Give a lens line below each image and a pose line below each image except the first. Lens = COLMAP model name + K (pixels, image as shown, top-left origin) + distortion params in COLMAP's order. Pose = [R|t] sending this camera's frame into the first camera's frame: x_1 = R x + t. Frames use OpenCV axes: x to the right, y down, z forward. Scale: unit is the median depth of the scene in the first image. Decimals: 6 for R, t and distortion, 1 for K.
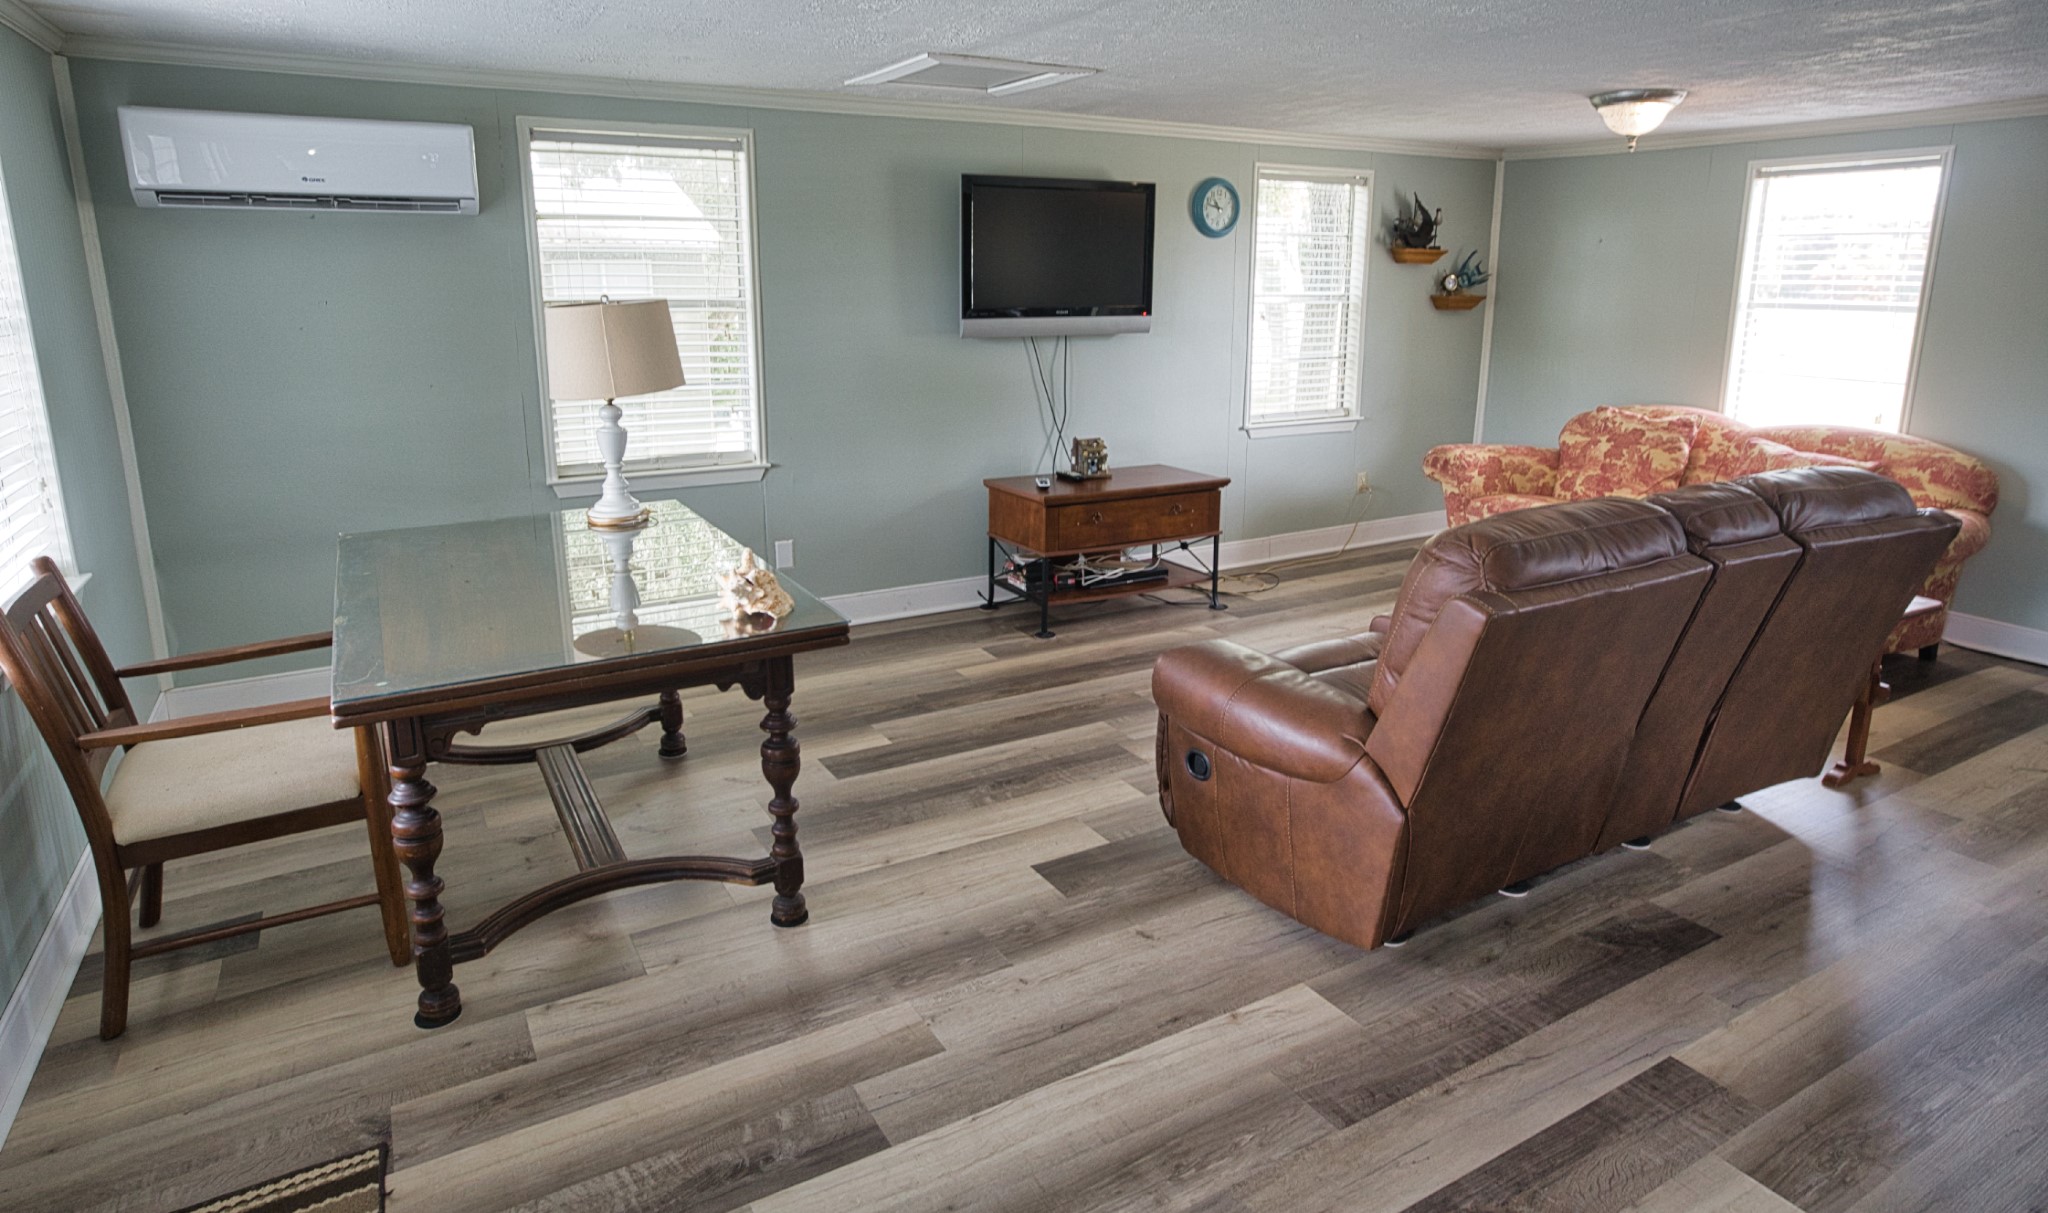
lens RADIAL K [[1159.9, 0, 1025.4], [0, 1159.9, 528.6], [0, 0, 1]] dist [-0.016870, 0.009358]
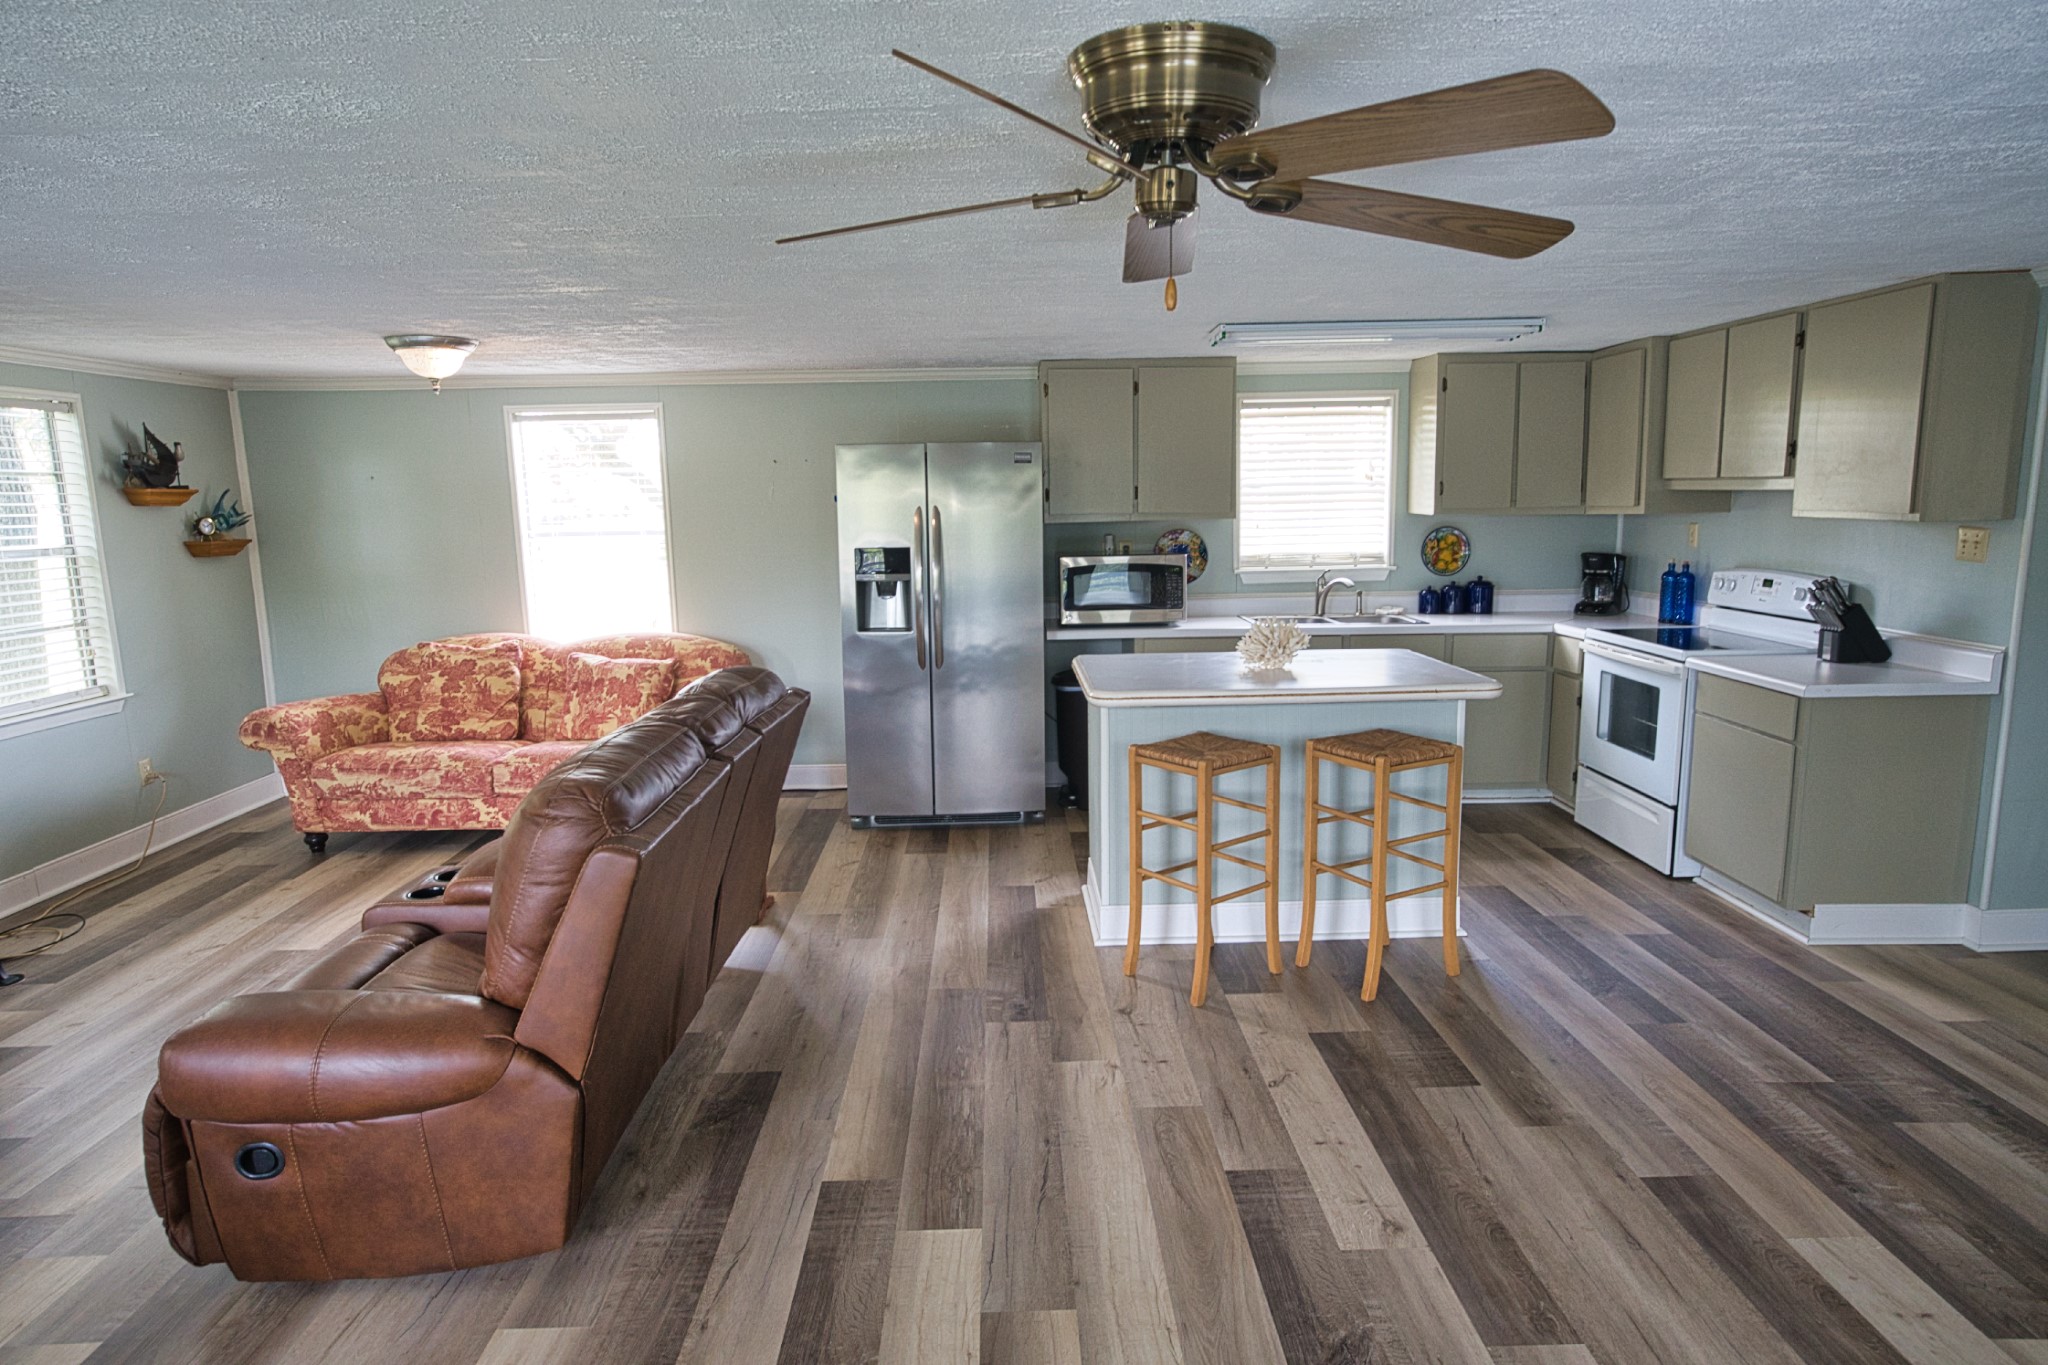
lens RADIAL K [[1155.9, 0, 1015.0], [0, 1155.9, 682.7], [0, 0, 1]] dist [-0.028363, 0.021521]
pose [[0.491167, -0.155658, 0.857045, -0.124672], [0.207198, 0.976541, 0.058617, -0.029253], [-0.846064, 0.148788, 0.511897, 0.079994]]
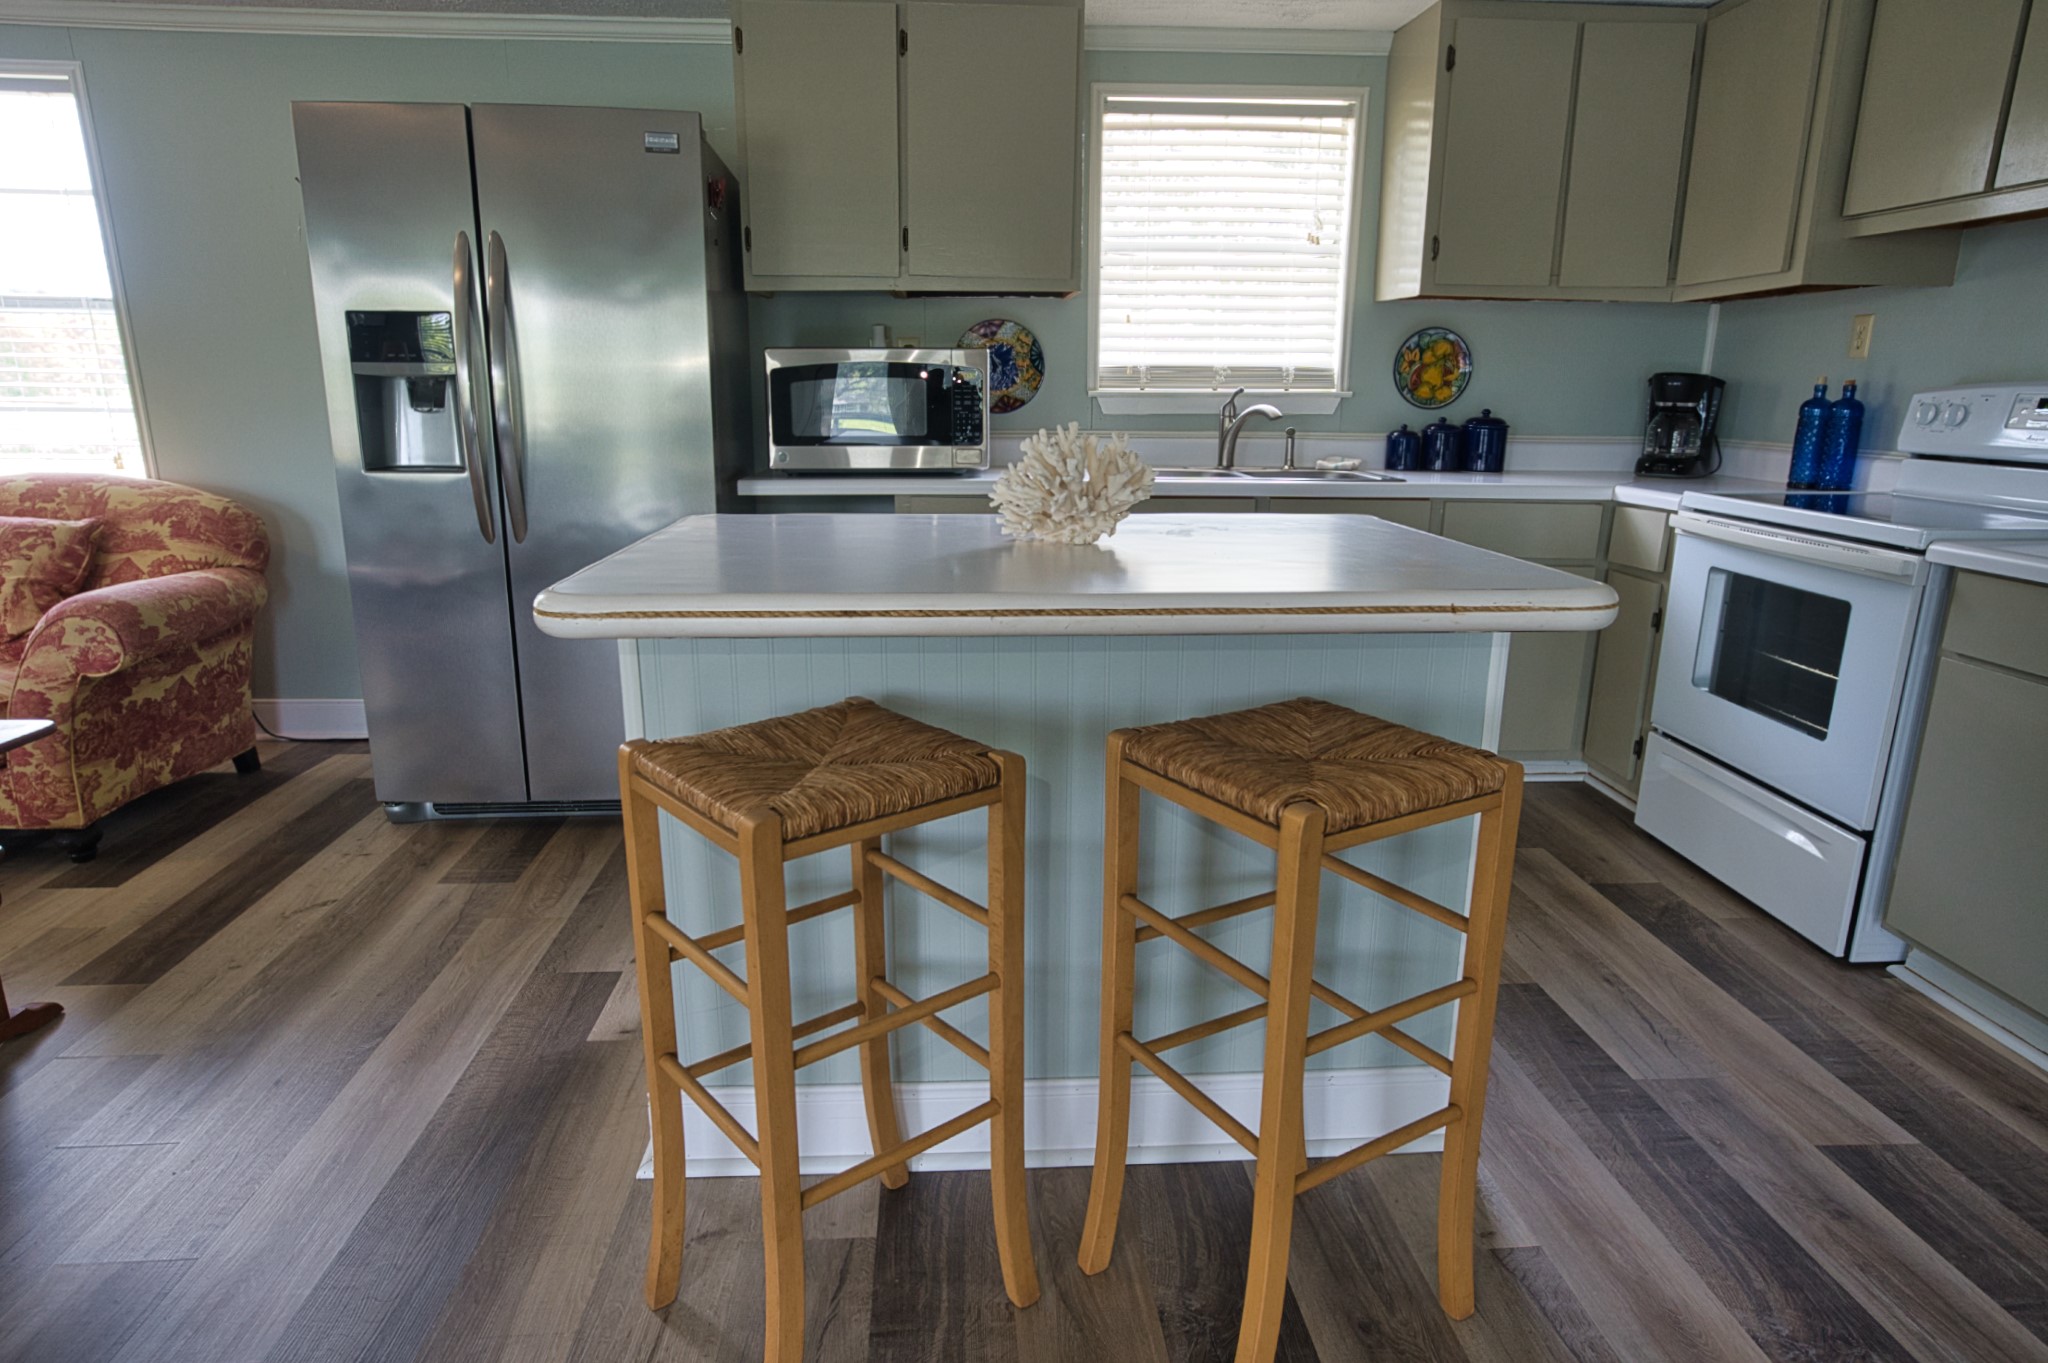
lens RADIAL K [[1155.9, 0, 1013.1], [0, 1155.9, 679.8], [0, 0, 1]] dist [-0.028363, 0.021521]
pose [[0.454430, -0.226705, 0.861451, 0.373873], [0.187355, 0.969765, 0.156376, 0.031713], [-0.870856, 0.090335, 0.483165, 0.196762]]
